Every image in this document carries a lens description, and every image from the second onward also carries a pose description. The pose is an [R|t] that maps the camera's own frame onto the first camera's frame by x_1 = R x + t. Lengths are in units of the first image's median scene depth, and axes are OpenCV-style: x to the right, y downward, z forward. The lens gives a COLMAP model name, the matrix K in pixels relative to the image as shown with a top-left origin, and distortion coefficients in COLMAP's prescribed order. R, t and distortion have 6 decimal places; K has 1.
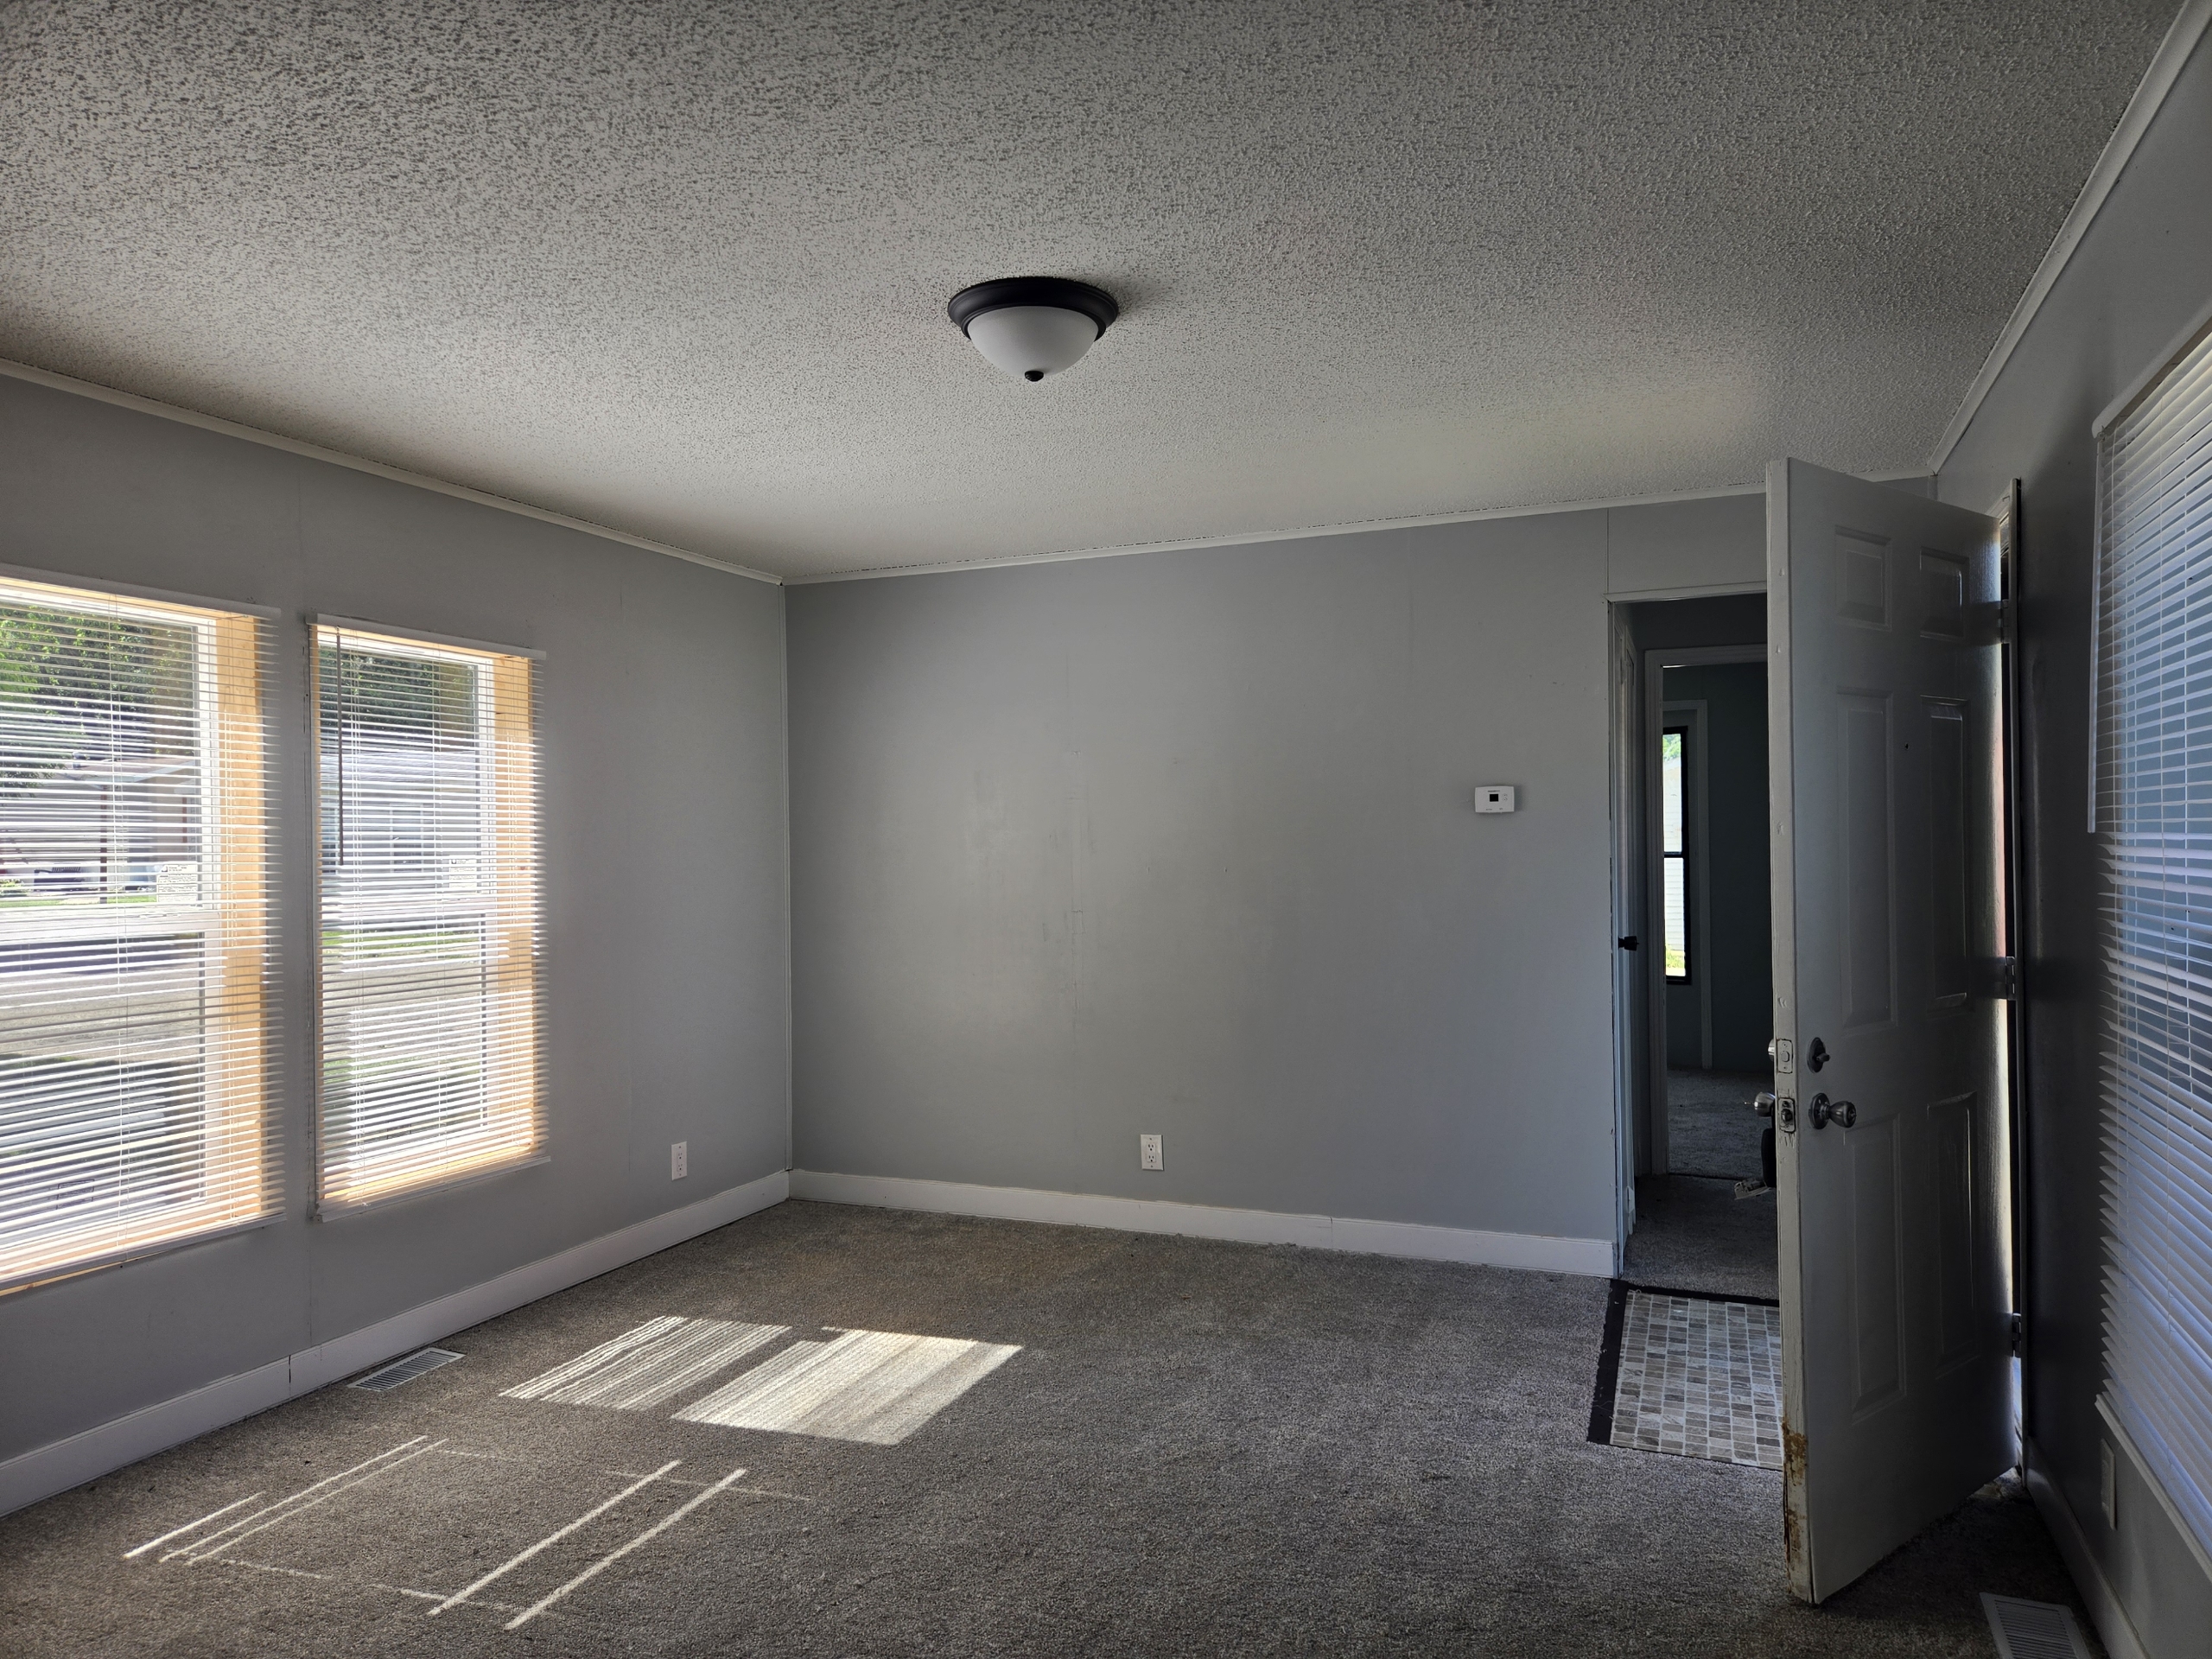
lens RADIAL K [[1492.1, 0, 1114.2], [0, 1492.1, 839.7], [0, 0, 1]] dist [0.035400, -0.006648]
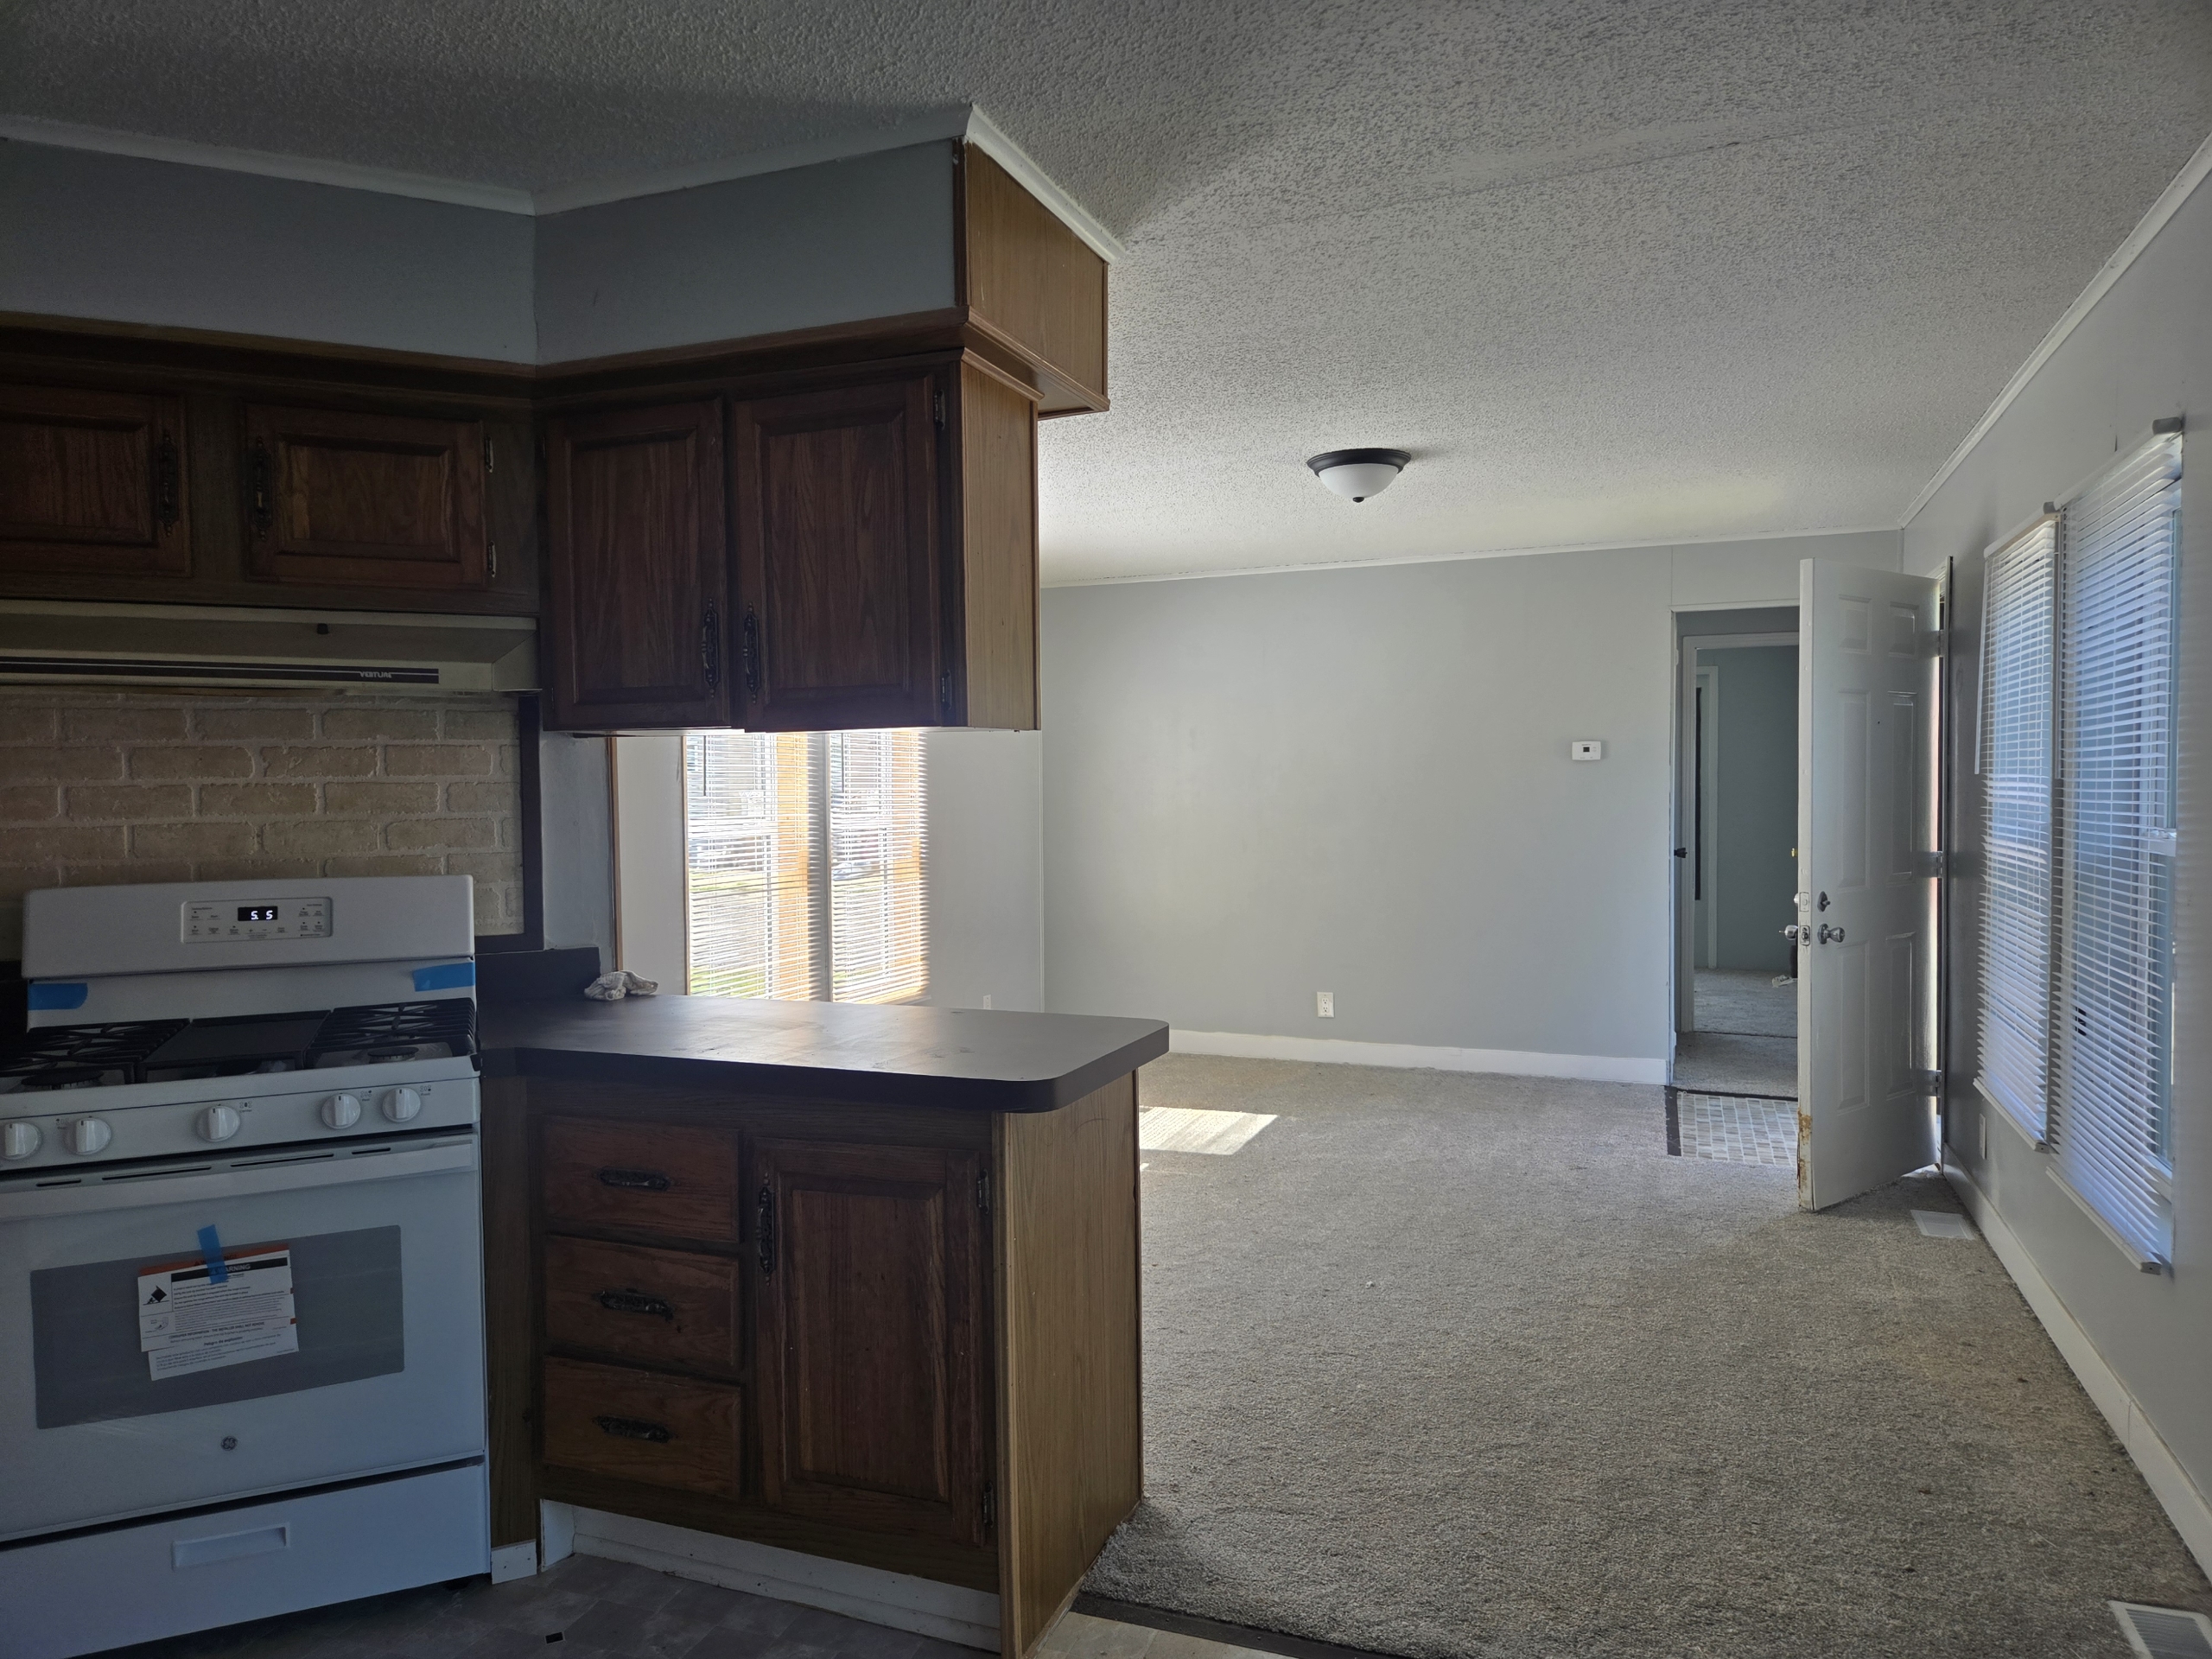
lens RADIAL K [[1492.1, 0, 1093.0], [0, 1492.1, 827.8], [0, 0, 1]] dist [0.035400, -0.006648]
pose [[0.999618, 0.005039, -0.027173, -0.305826], [-0.004300, 0.999620, 0.027218, 0.014508], [0.027300, -0.027091, 0.999260, -0.704593]]
